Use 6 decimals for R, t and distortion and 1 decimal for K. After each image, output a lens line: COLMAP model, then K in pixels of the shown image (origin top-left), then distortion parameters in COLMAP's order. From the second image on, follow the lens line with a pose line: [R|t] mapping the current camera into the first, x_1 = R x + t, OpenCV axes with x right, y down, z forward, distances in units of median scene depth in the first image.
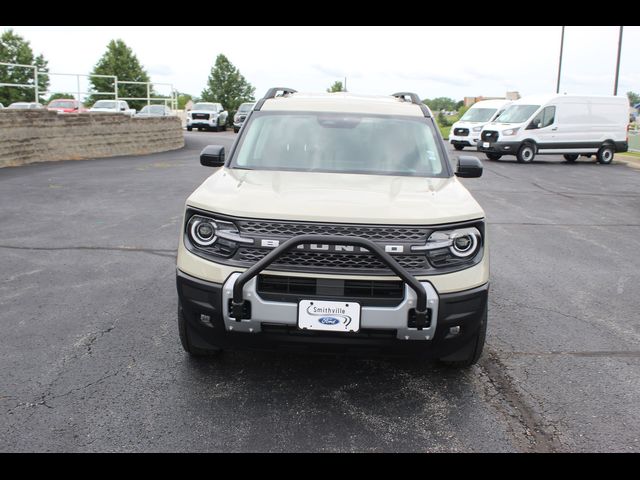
lens RADIAL K [[827.1, 0, 286.5], [0, 827.1, 240.7], [0, 0, 1]] dist [-0.041998, -0.014344]
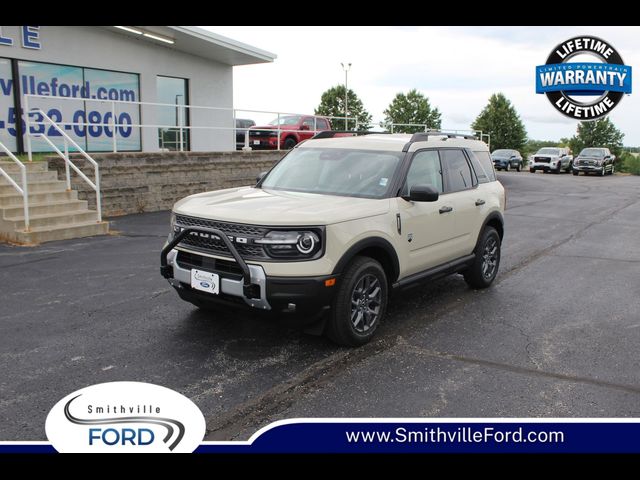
lens RADIAL K [[782.2, 0, 320.0], [0, 782.2, 240.0], [0, 0, 1]] dist [-0.026207, 0.007280]
pose [[0.761284, 0.074426, -0.644133, 0.918712], [-0.109195, 0.993919, -0.014212, 0.011428], [0.639158, 0.081156, 0.764782, 0.036905]]
